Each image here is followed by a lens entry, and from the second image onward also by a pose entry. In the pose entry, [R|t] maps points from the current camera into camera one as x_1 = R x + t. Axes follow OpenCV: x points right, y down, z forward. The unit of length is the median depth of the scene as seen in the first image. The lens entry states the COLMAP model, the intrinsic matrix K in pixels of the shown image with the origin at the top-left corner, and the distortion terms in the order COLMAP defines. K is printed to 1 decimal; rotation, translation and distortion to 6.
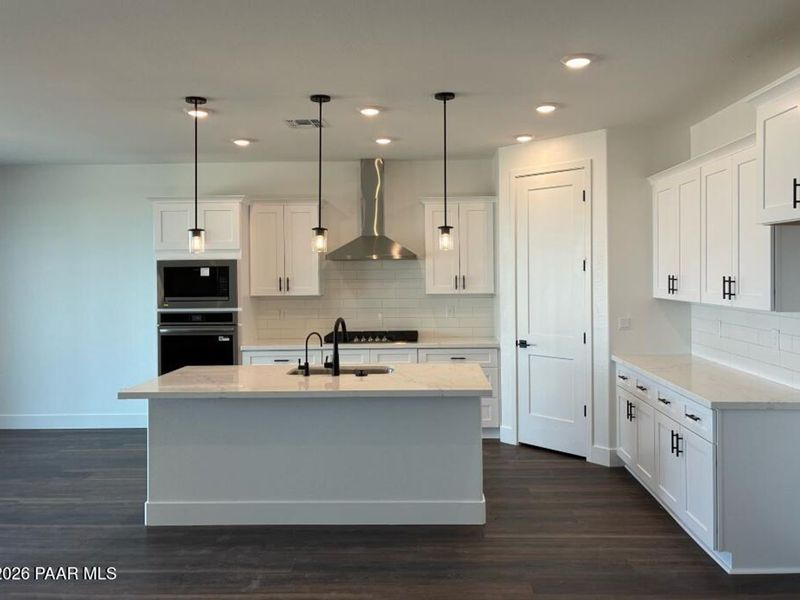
lens RADIAL K [[644.4, 0, 426.6], [0, 644.4, 276.3], [0, 0, 1]] dist [0.030513, -0.026521]
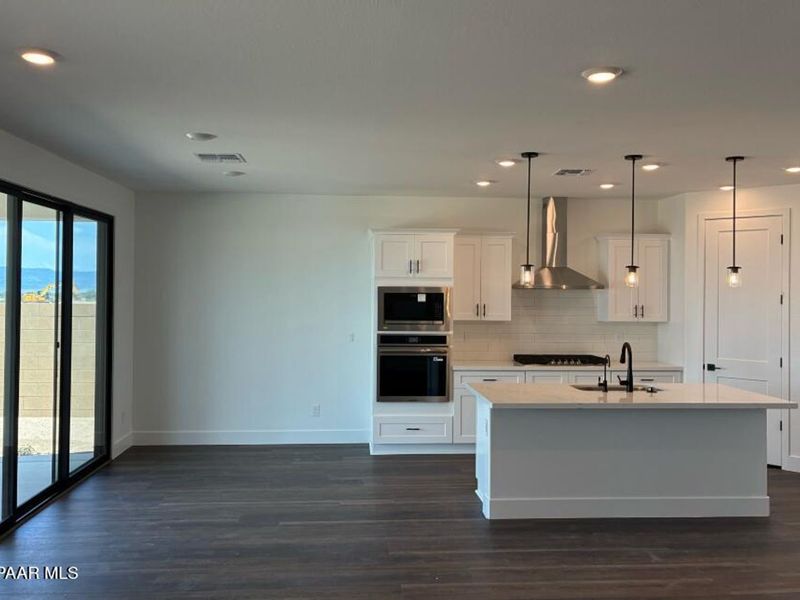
lens RADIAL K [[692.1, 0, 402.0], [0, 692.1, 286.4], [0, 0, 1]] dist [0.049789, -0.046862]
pose [[0.994568, 0.020546, 0.102039, -0.516382], [-0.018822, 0.999664, -0.017830, -0.004862], [-0.102371, 0.015813, 0.994621, -0.162727]]
